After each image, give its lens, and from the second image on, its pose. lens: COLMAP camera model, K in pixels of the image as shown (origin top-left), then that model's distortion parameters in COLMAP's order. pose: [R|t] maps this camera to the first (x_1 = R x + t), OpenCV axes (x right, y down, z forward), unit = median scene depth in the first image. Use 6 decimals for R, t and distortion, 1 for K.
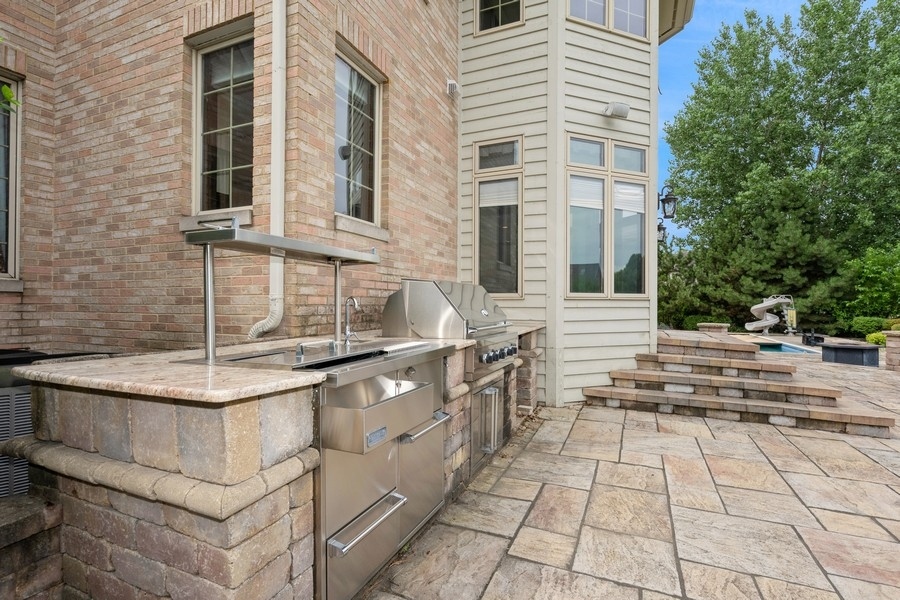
lens RADIAL K [[427.8, 0, 450.0], [0, 427.8, 300.0], [0, 0, 1]] dist [-0.000014, 0.000314]
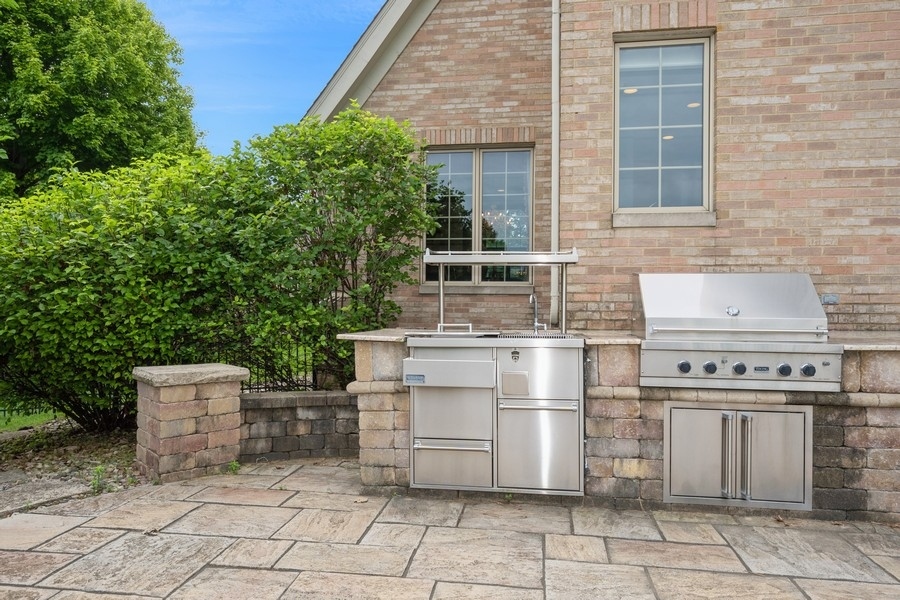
lens RADIAL K [[585.4, 0, 450.0], [0, 585.4, 300.0], [0, 0, 1]] dist [0.006523, 0.001365]
pose [[0.264859, -0.005925, -0.964269, 1.074324], [0.002913, 0.999981, -0.005344, 0.014694], [0.964283, -0.001393, 0.264871, 0.282142]]
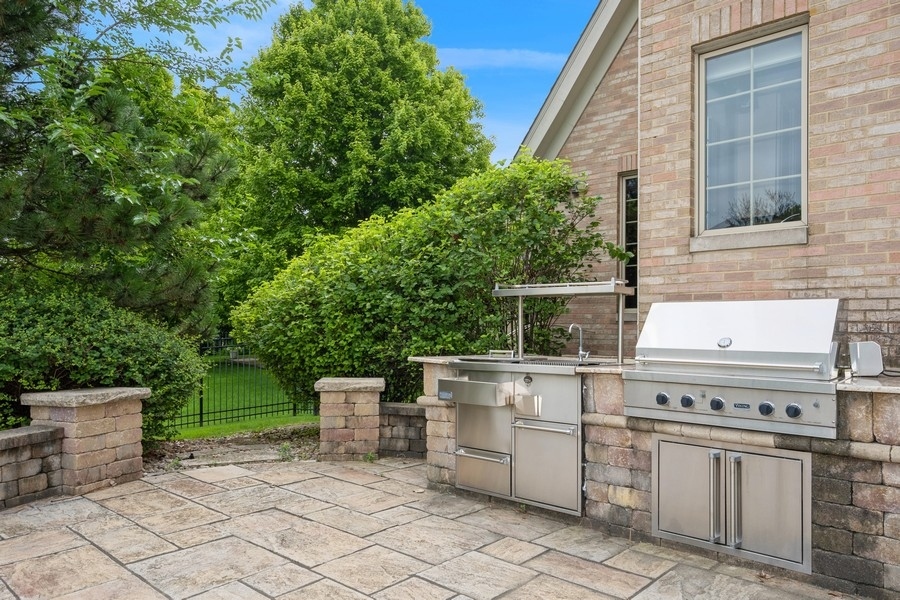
lens RADIAL K [[606.4, 0, 461.4], [0, 606.4, 326.0], [0, 0, 1]] dist [0.006179, 0.000587]
pose [[-0.300938, -0.005204, -0.953630, 1.311603], [0.001531, 0.999981, -0.005940, 0.007655], [0.953643, -0.003247, -0.300924, 1.011914]]
